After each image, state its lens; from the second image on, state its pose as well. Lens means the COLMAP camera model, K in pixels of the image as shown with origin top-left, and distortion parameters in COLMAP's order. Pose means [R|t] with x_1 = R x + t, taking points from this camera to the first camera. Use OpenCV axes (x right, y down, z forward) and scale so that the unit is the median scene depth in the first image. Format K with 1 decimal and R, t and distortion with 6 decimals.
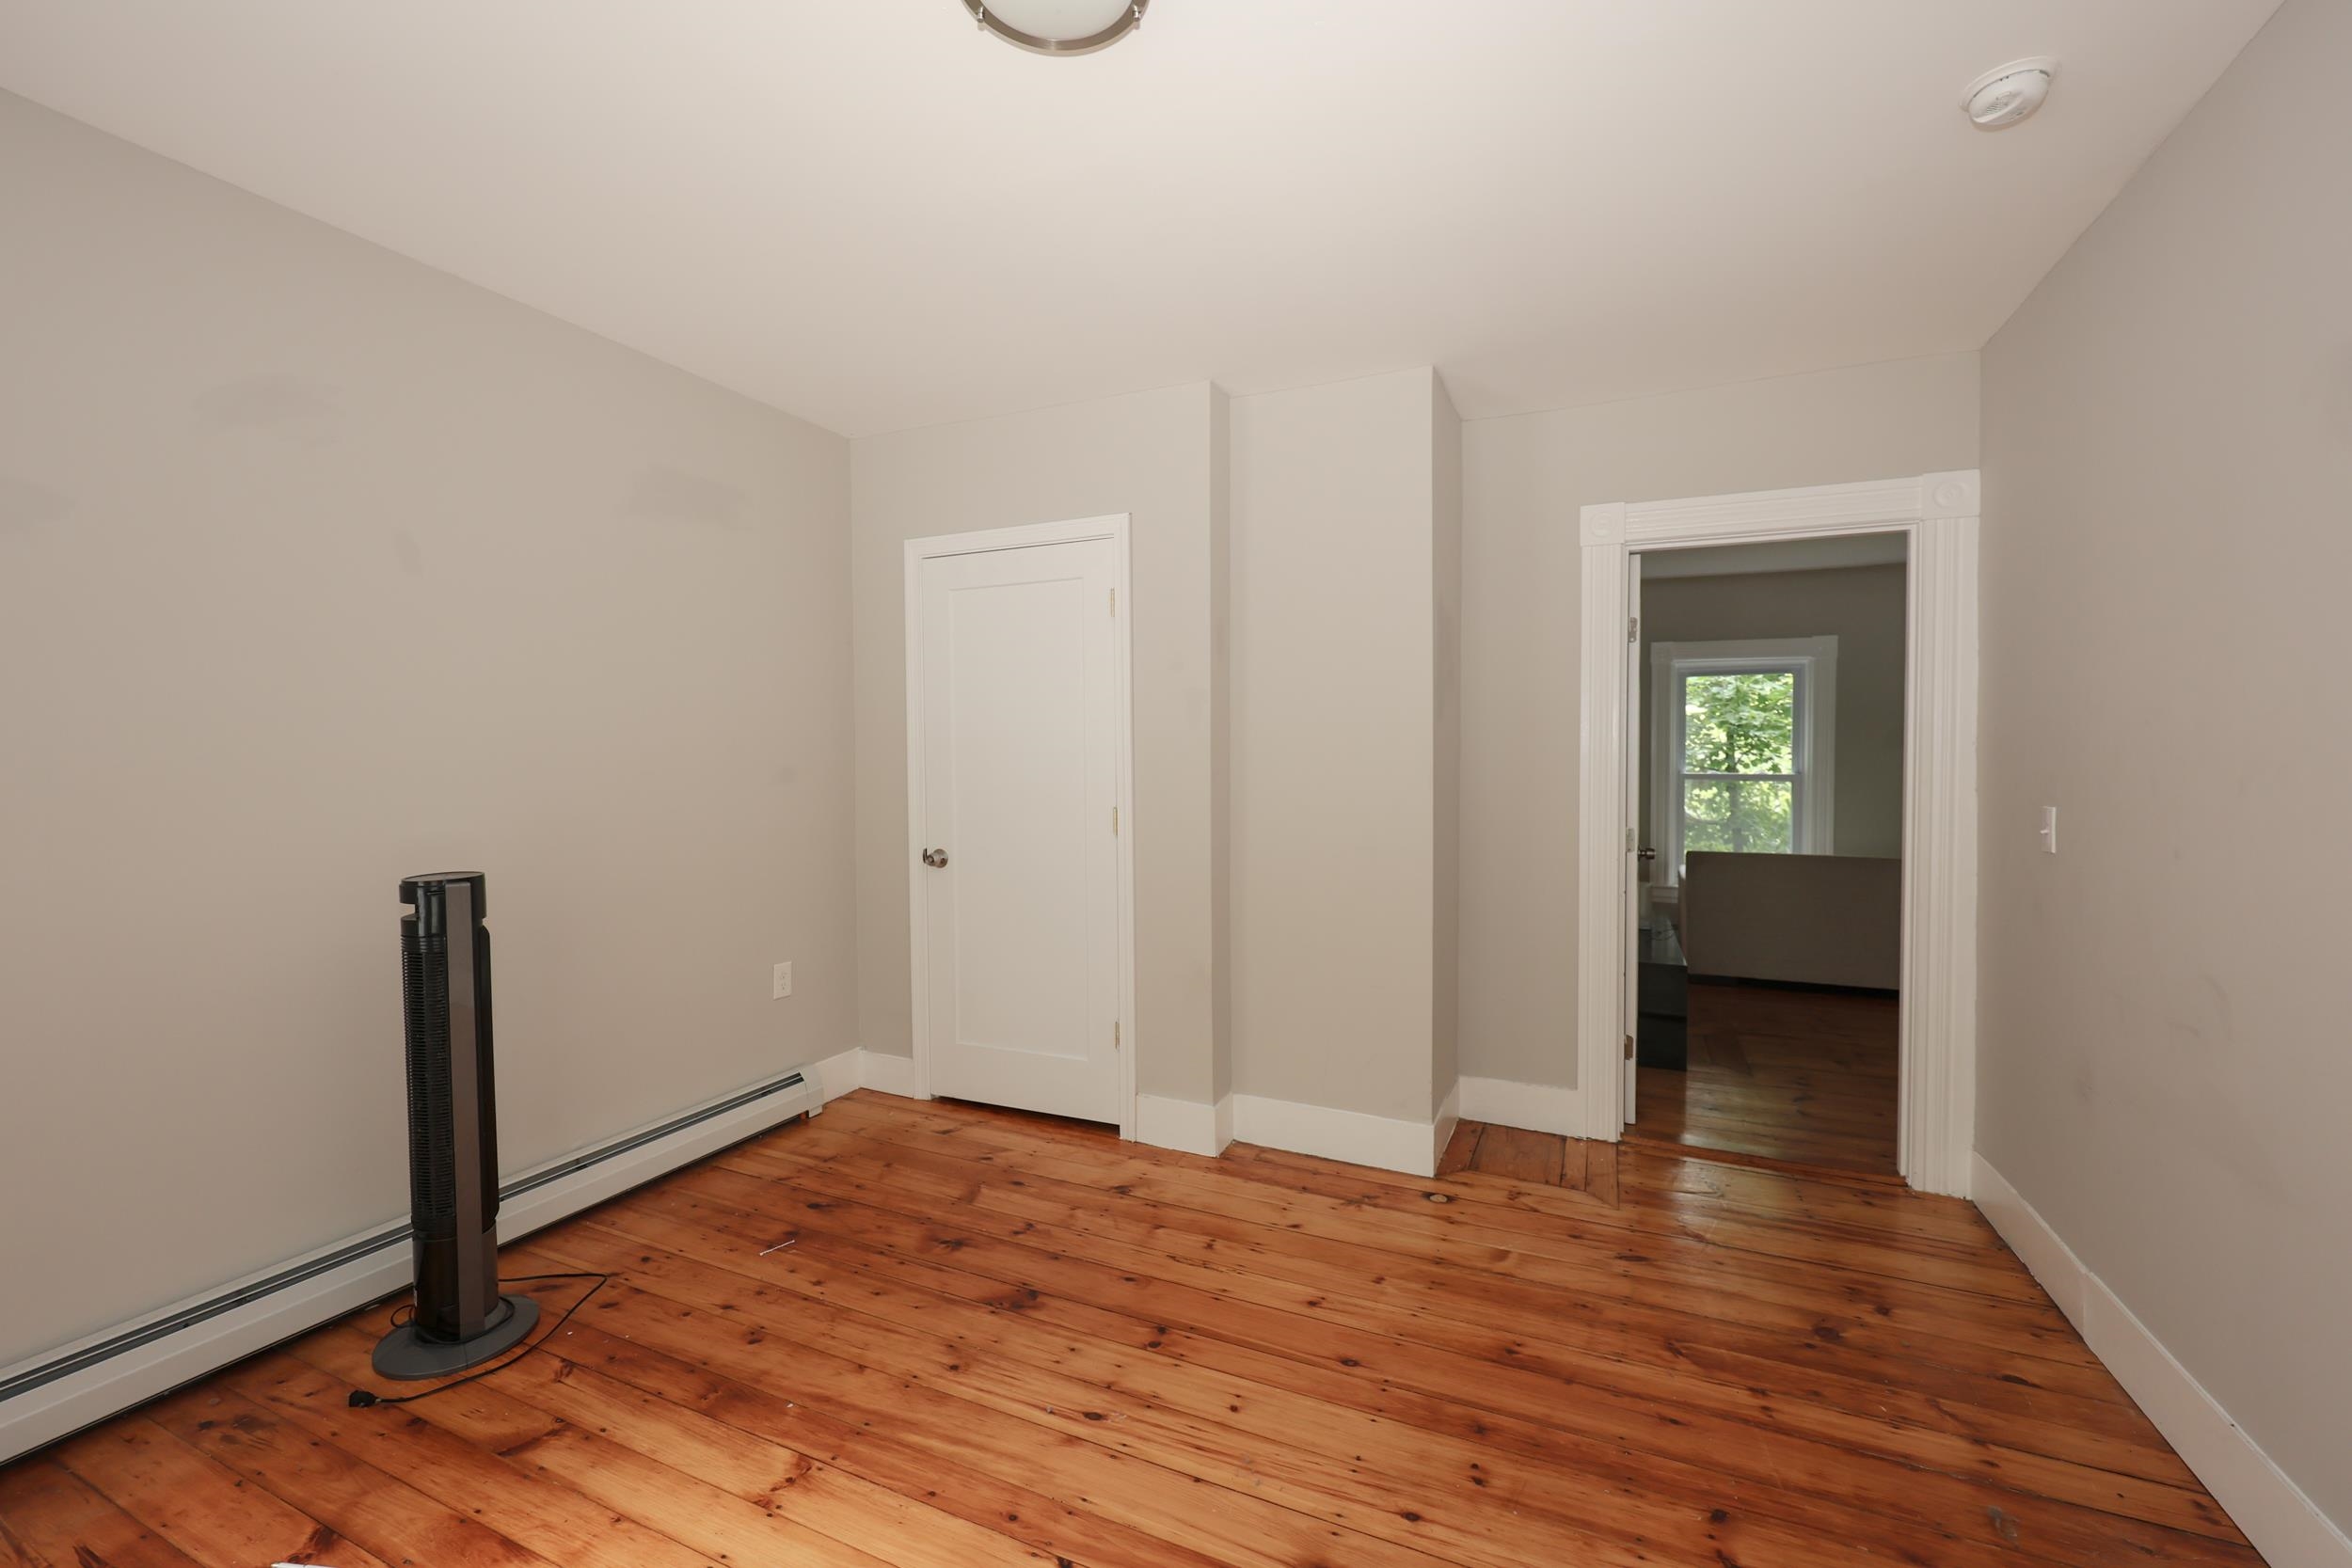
lens RADIAL K [[937.8, 0, 1163.5], [0, 937.8, 784.6], [0, 0, 1]] dist [-0.010760, 0.000191]
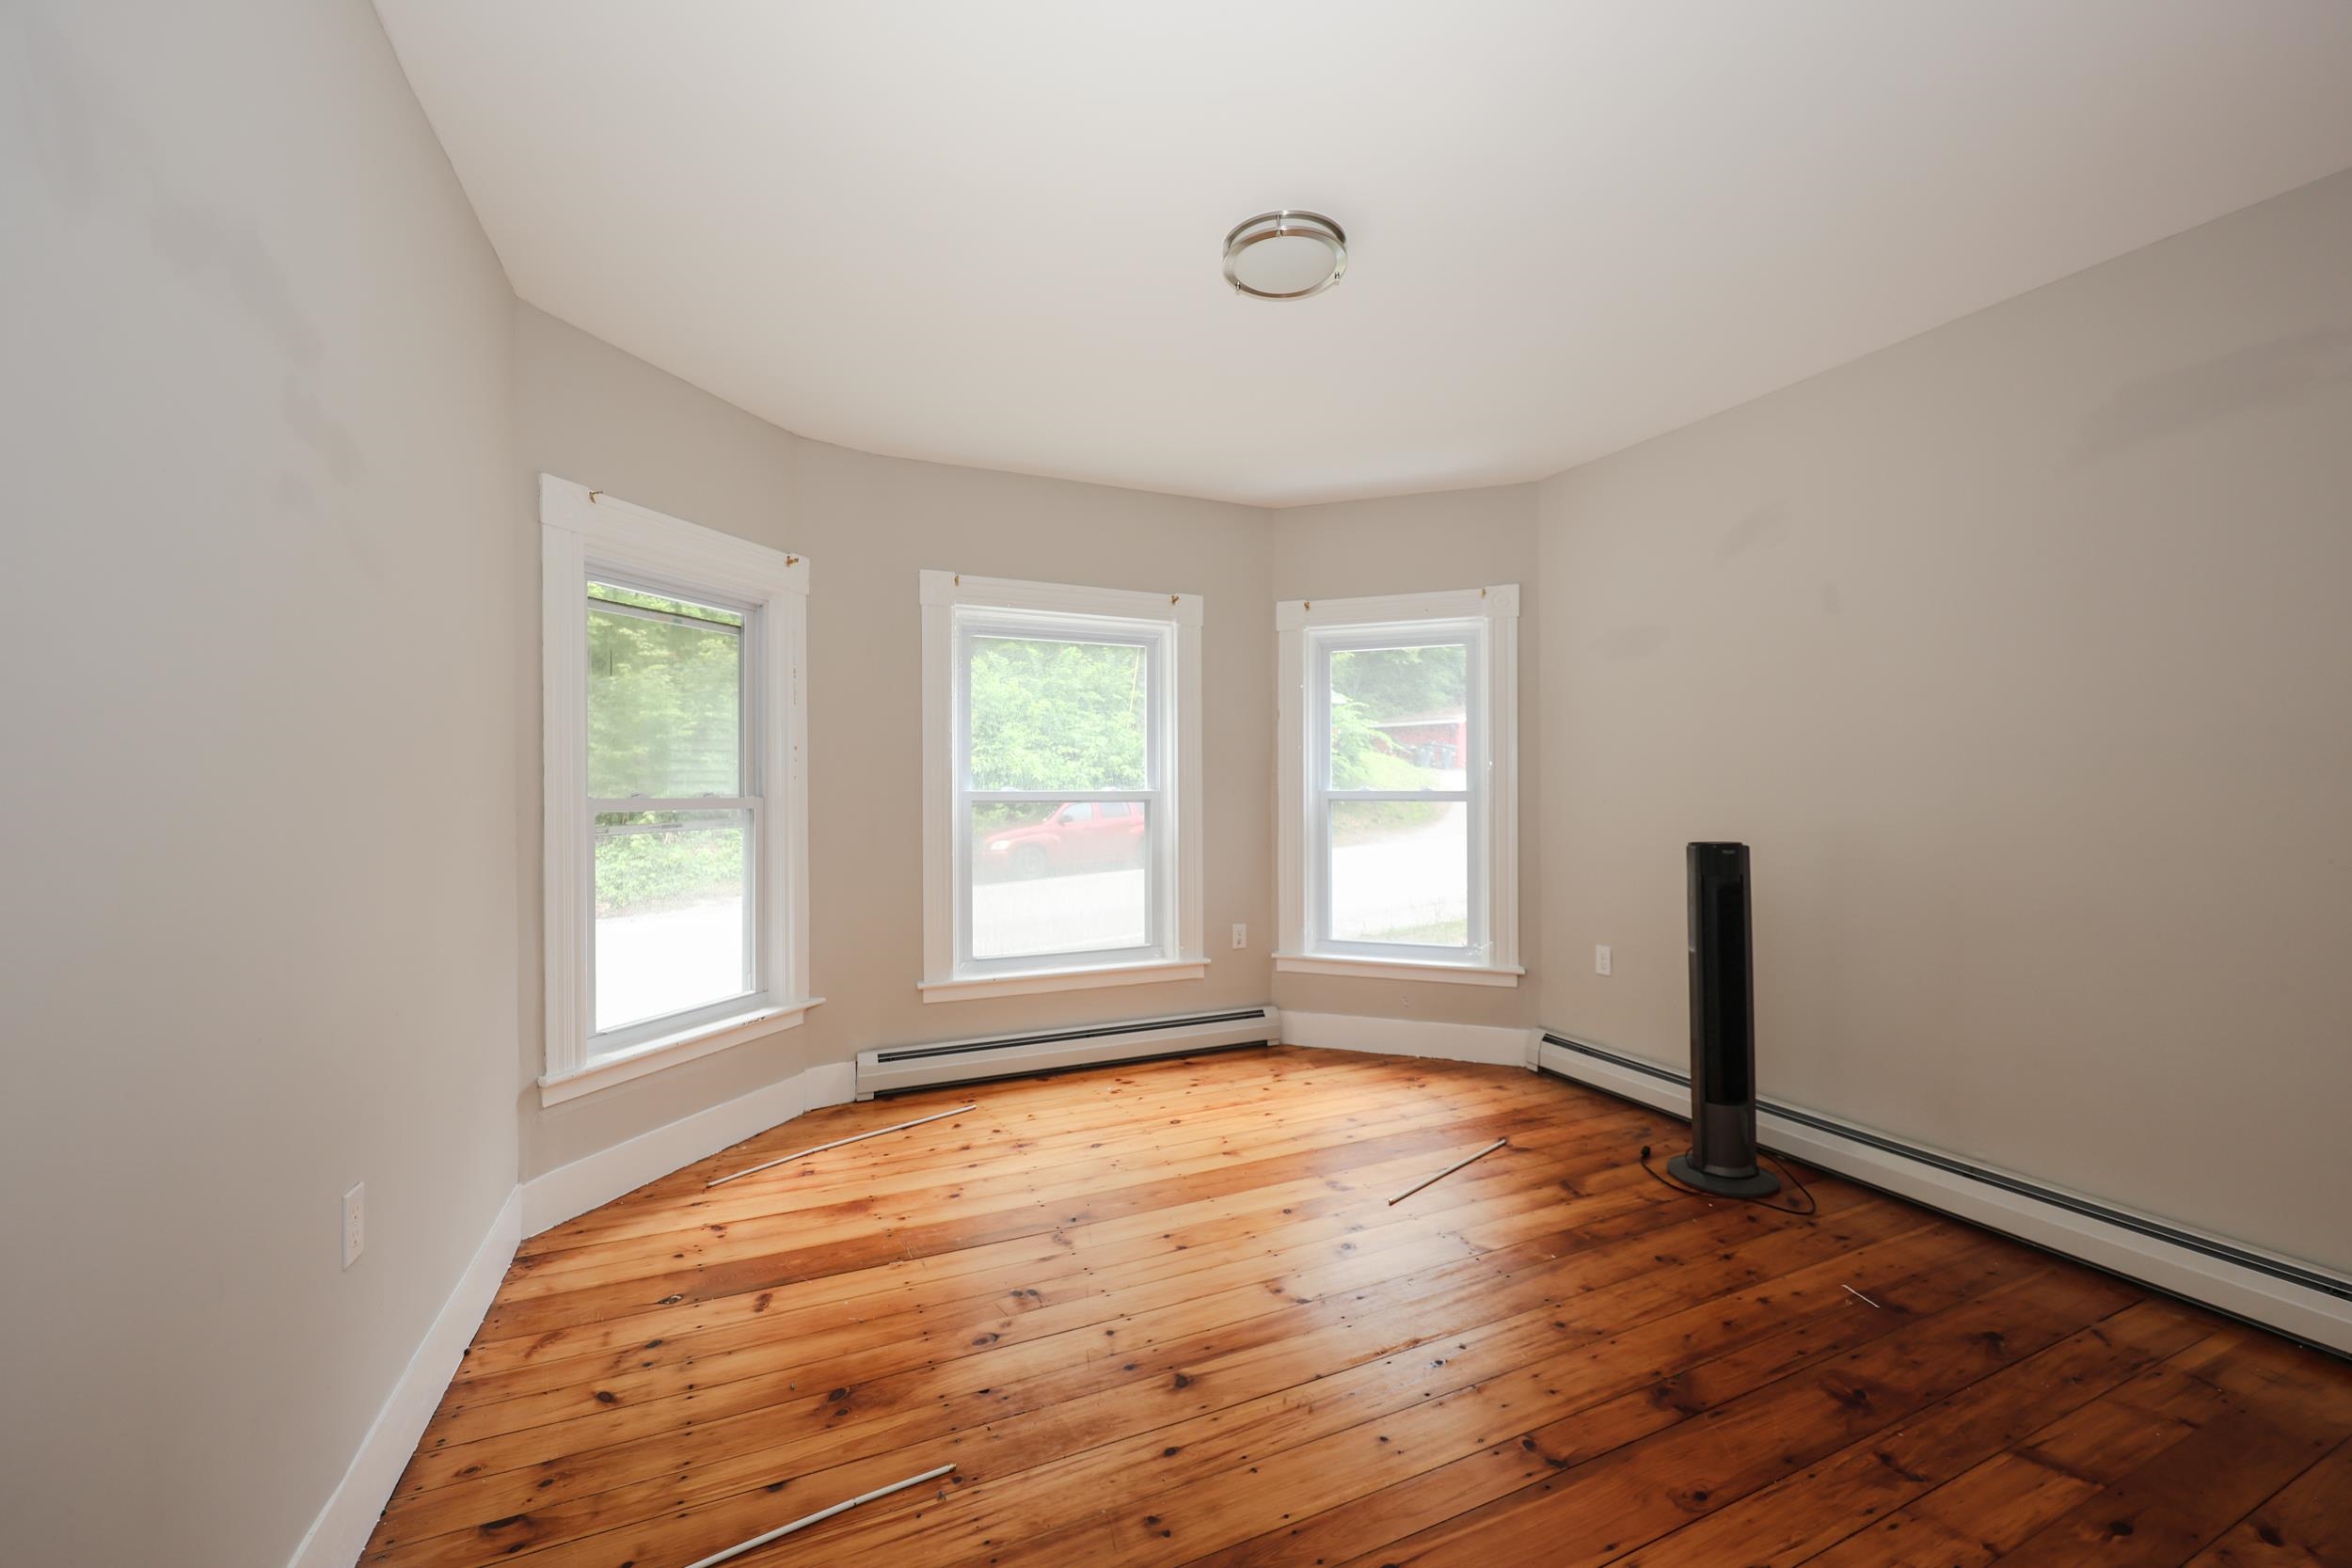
lens RADIAL K [[937.8, 0, 1163.5], [0, 937.8, 784.6], [0, 0, 1]] dist [-0.010760, 0.000191]
pose [[-0.652150, 0.003825, -0.758080, 0.832363], [-0.020220, 0.999544, 0.022439, 0.006051], [0.757820, 0.029962, -0.651775, 1.290903]]
